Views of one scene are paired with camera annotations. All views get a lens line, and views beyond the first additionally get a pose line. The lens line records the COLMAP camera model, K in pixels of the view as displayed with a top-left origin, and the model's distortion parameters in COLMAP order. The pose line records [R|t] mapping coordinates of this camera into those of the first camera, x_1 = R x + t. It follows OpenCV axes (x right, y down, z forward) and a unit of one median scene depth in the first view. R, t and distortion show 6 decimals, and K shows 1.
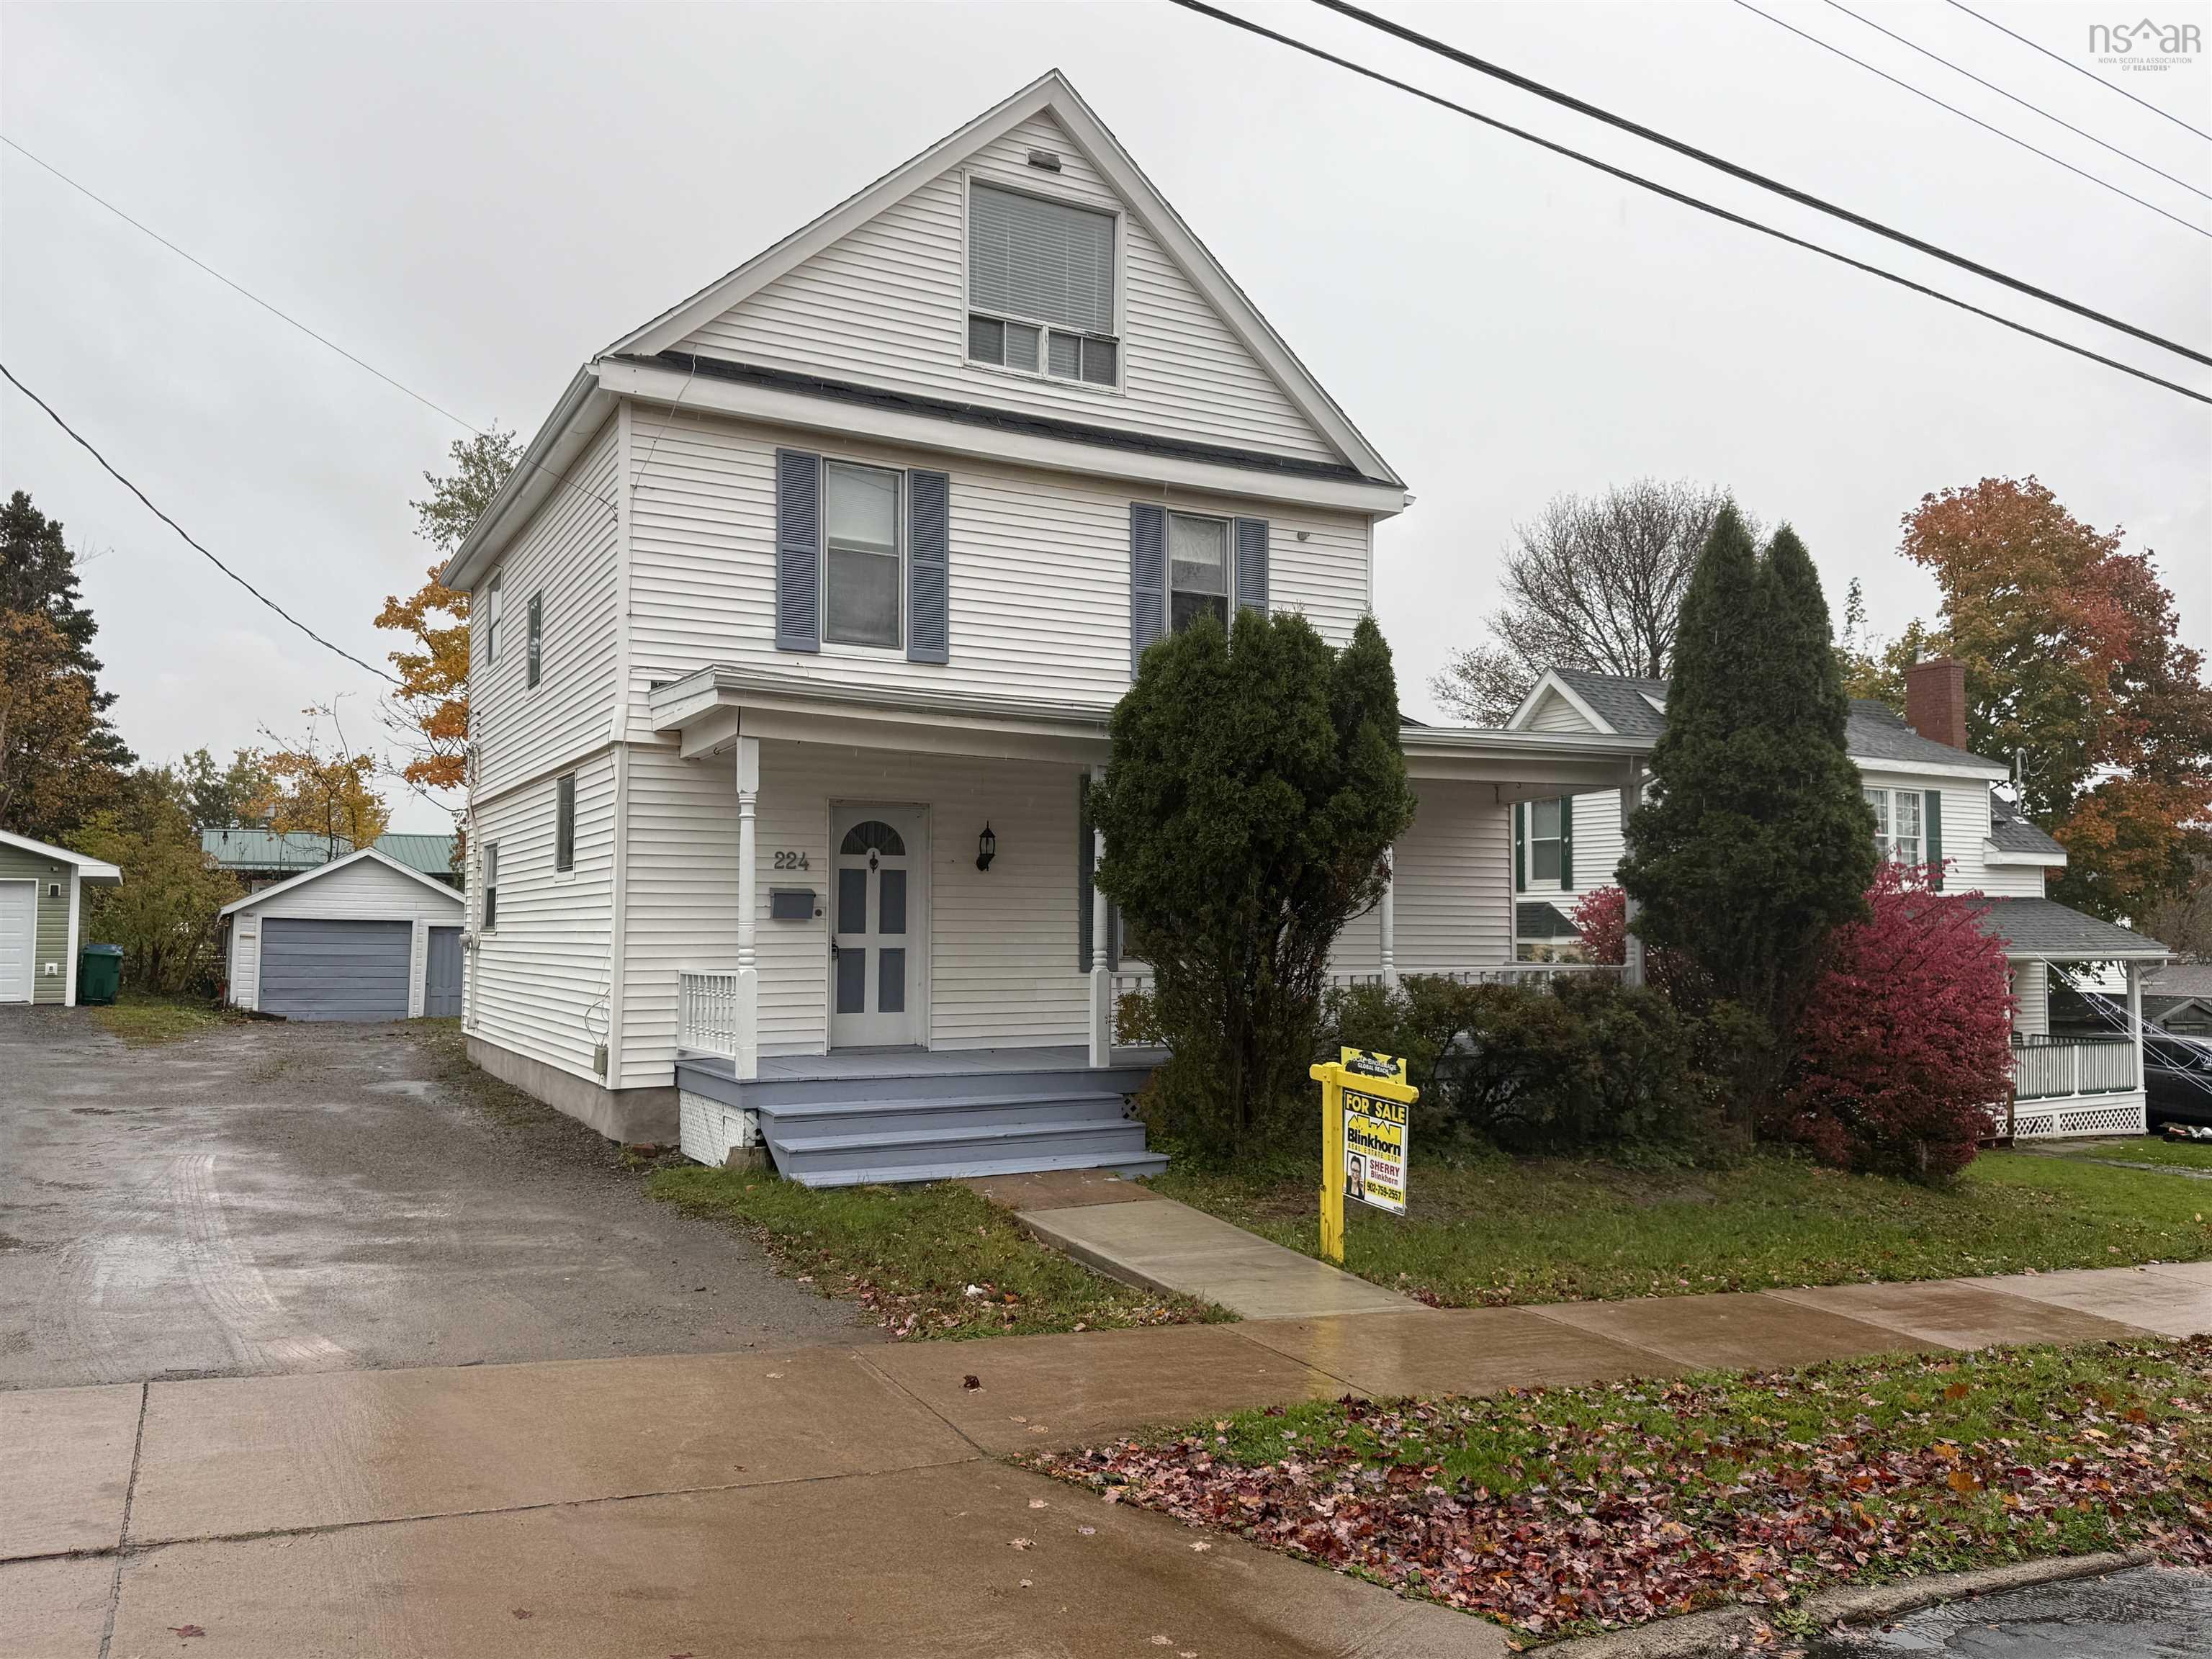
lens RADIAL K [[1640.8, 0, 1103.6], [0, 1640.8, 844.3], [0, 0, 1]] dist [0.006122, 0.001023]
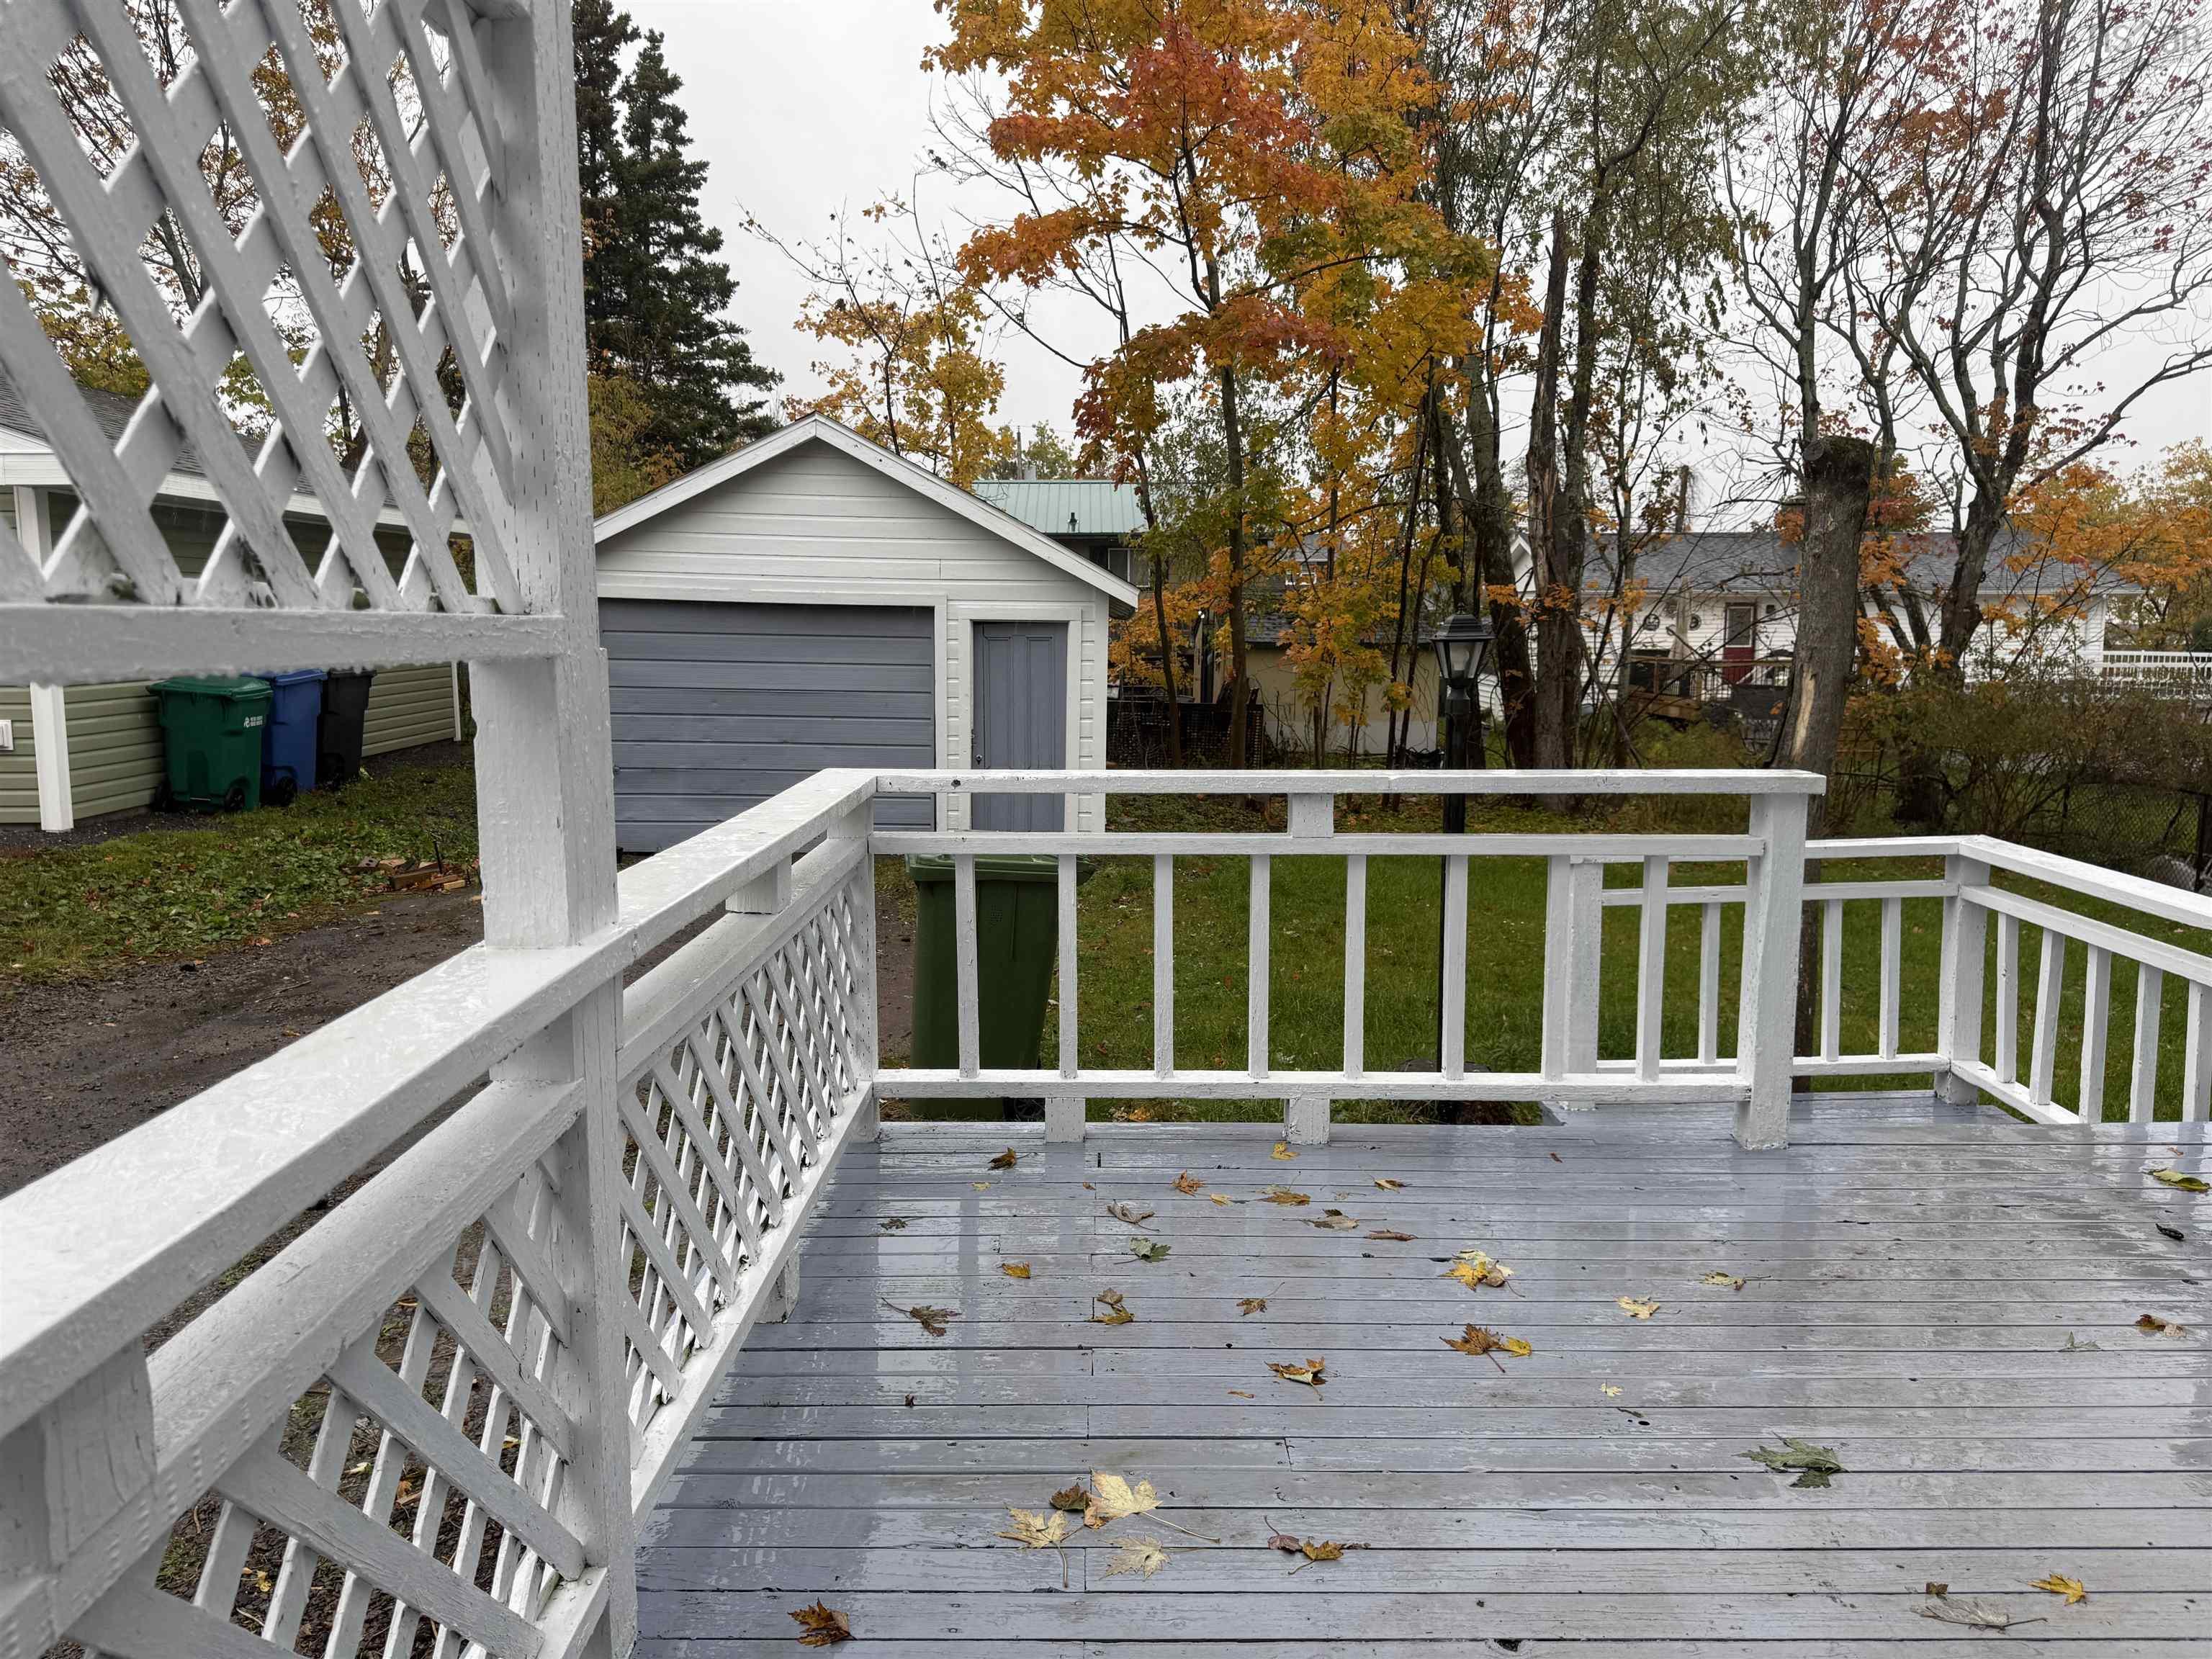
lens RADIAL K [[1561.0, 0, 1107.9], [0, 1561.0, 834.3], [0, 0, 1]] dist [0.035878, -0.025527]
pose [[0.886380, 0.061832, -0.458810, -0.204427], [0.028825, 0.981747, 0.187995, 0.030810], [0.462059, -0.179860, 0.868419, 0.676049]]
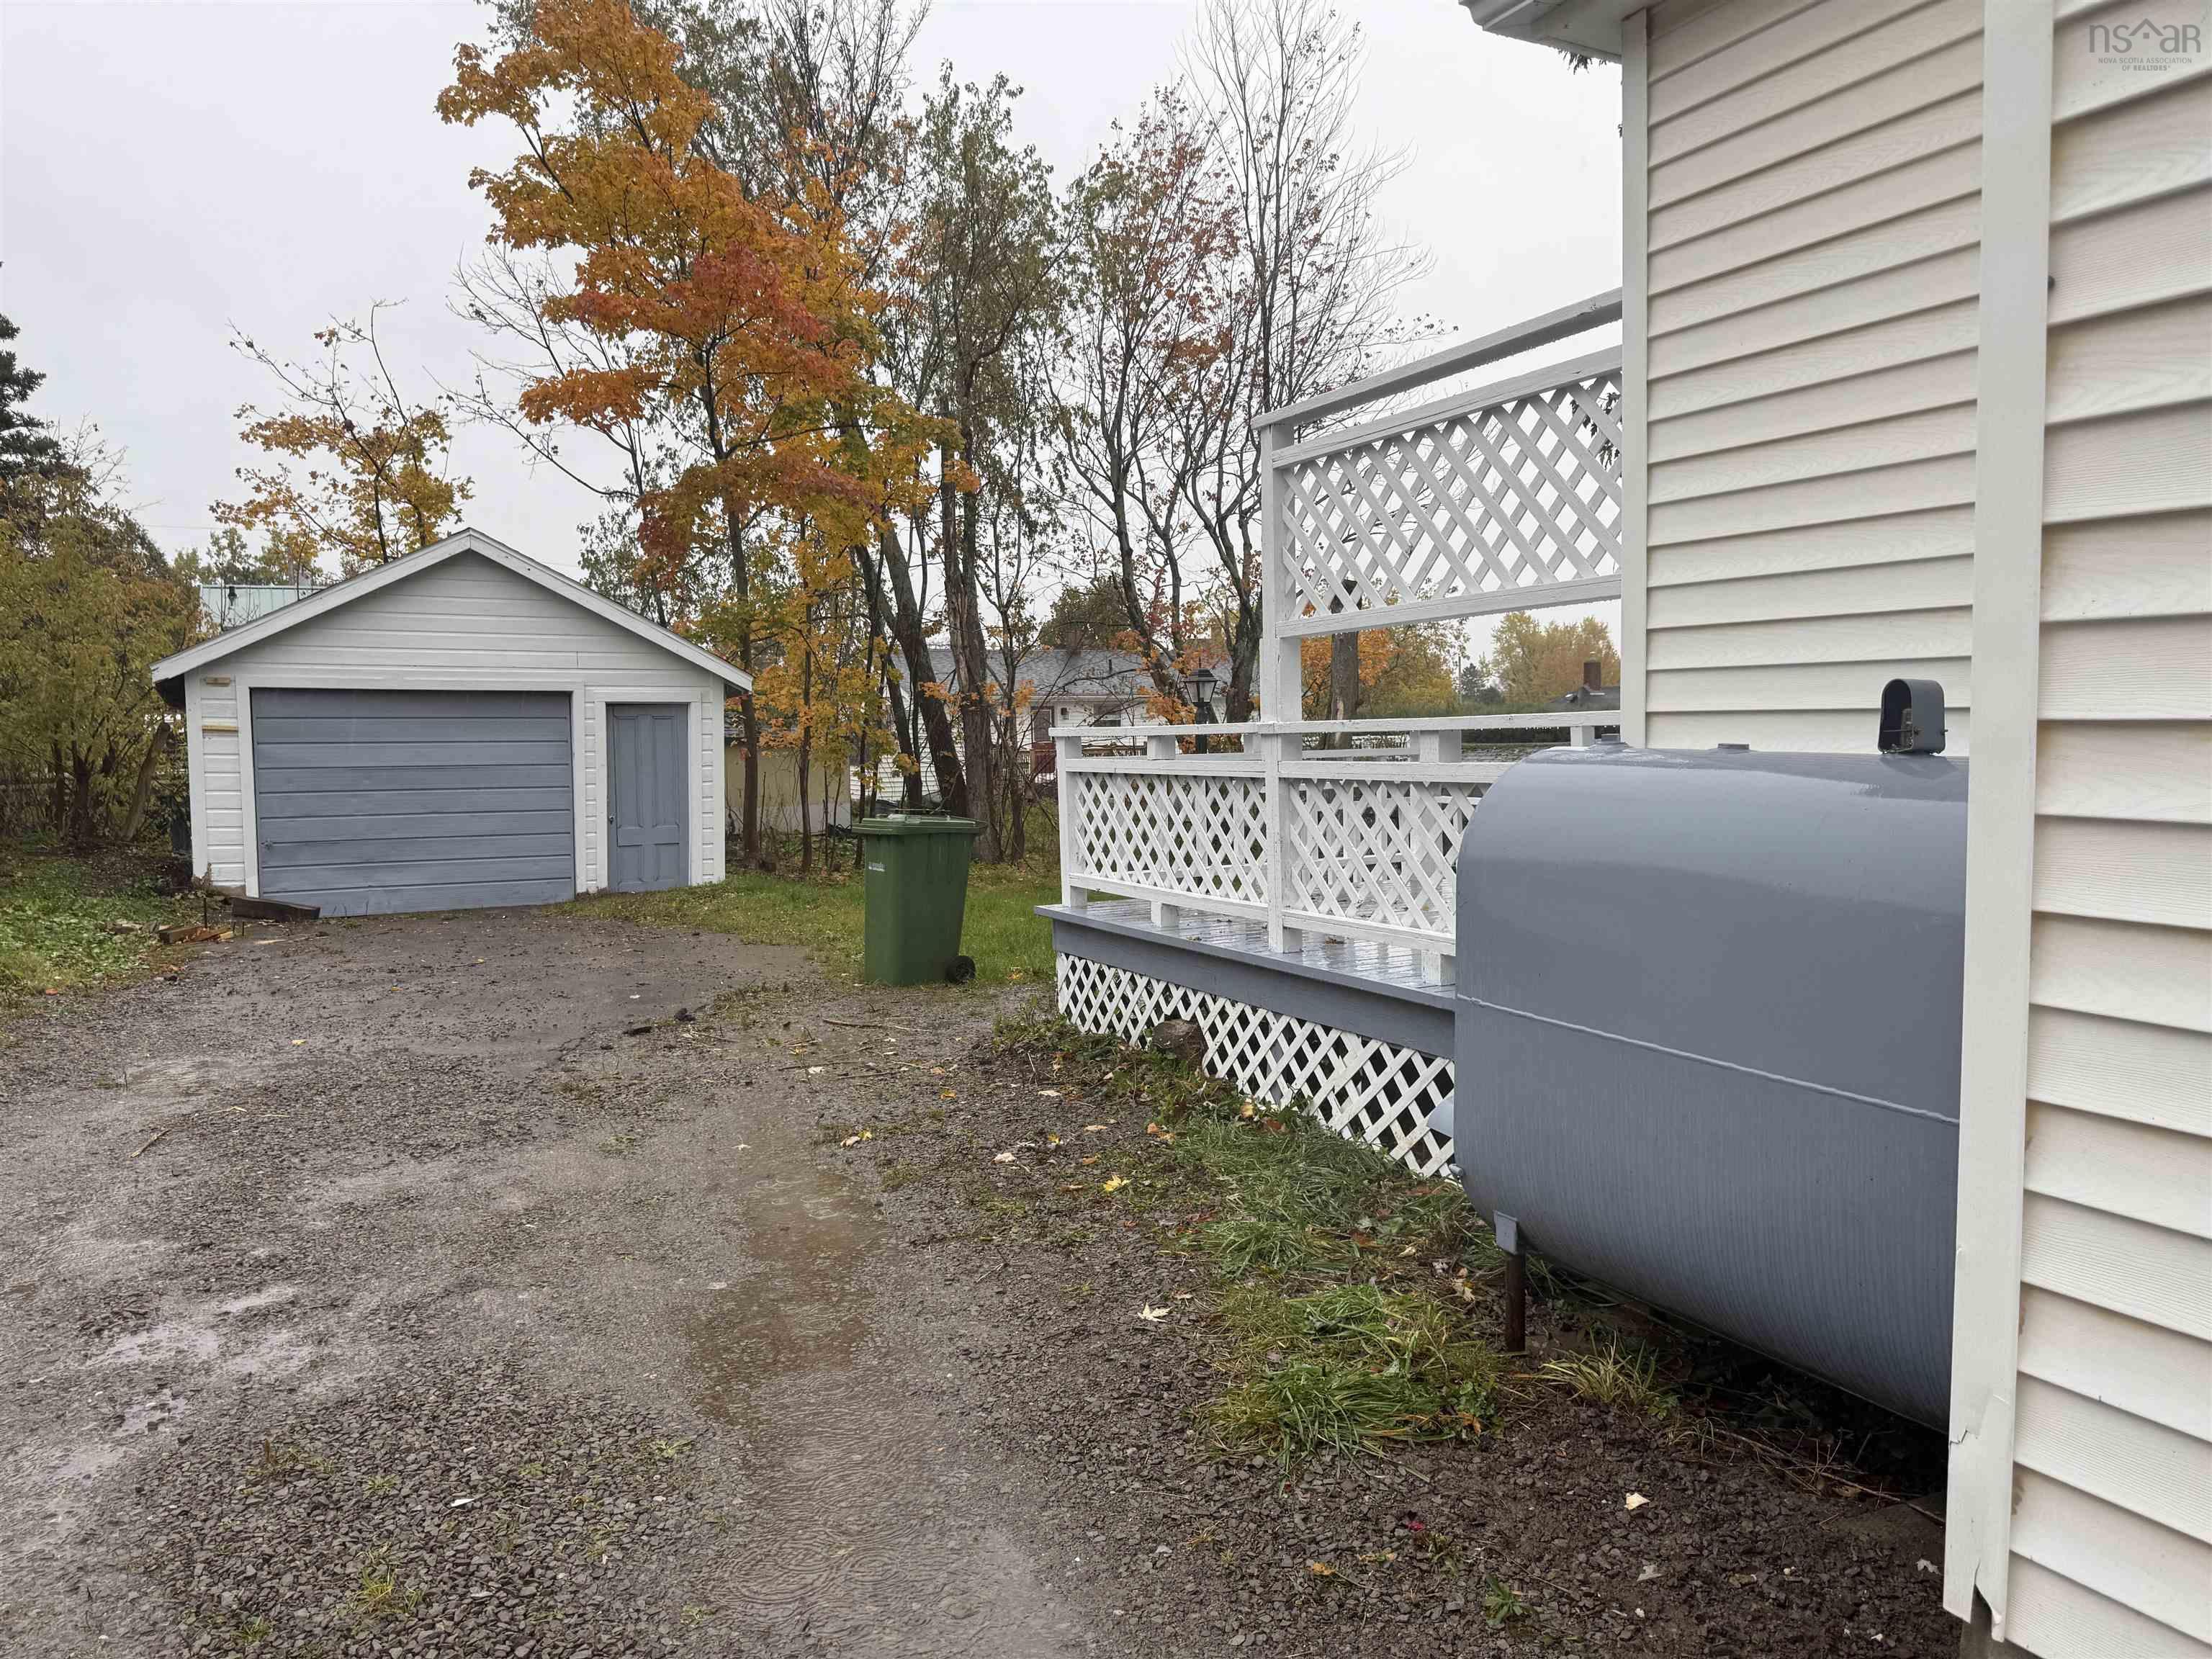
lens RADIAL K [[1561.0, 0, 1111.6], [0, 1561.0, 825.6], [0, 0, 1]] dist [0.035878, -0.025527]
pose [[0.999703, -0.021147, -0.012095, -0.258649], [0.022434, 0.992680, 0.118673, 0.034822], [0.009497, -0.118909, 0.992860, 0.543772]]
